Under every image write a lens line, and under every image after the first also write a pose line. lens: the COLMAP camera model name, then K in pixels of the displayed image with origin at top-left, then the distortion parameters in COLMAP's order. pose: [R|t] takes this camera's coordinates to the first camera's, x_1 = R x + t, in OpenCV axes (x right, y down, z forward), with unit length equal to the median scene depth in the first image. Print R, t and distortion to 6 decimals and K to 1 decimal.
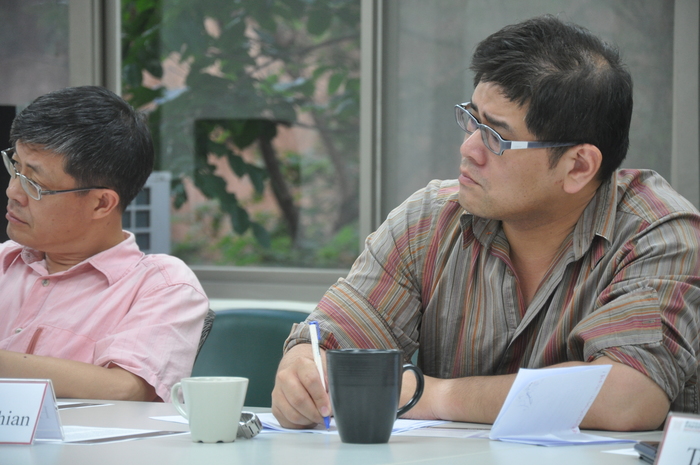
lens RADIAL K [[3310.6, 0, 350.0], [0, 3310.6, 232.5], [0, 0, 1]] dist [1.248641, 7.870734]
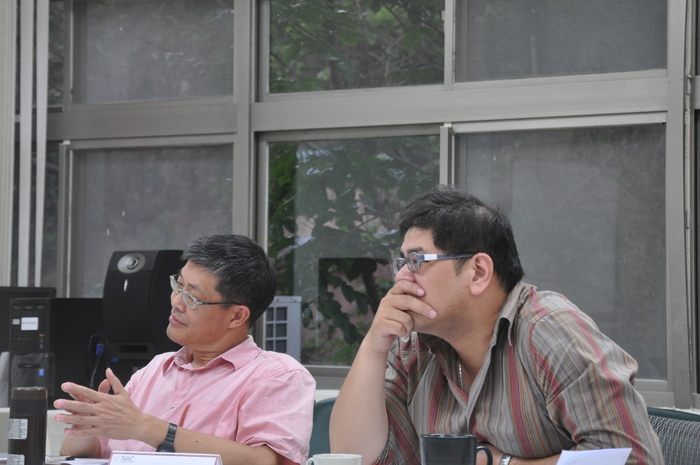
lens RADIAL K [[1862.6, 0, 350.0], [0, 1862.6, 232.5], [0, 0, 1]] dist [-1.003694, 0.027225]
pose [[0.999461, 0.000102, -0.032838, -0.007501], [-0.002135, 0.998081, -0.061891, 0.003205], [0.032768, 0.061928, 0.997543, 0.217892]]
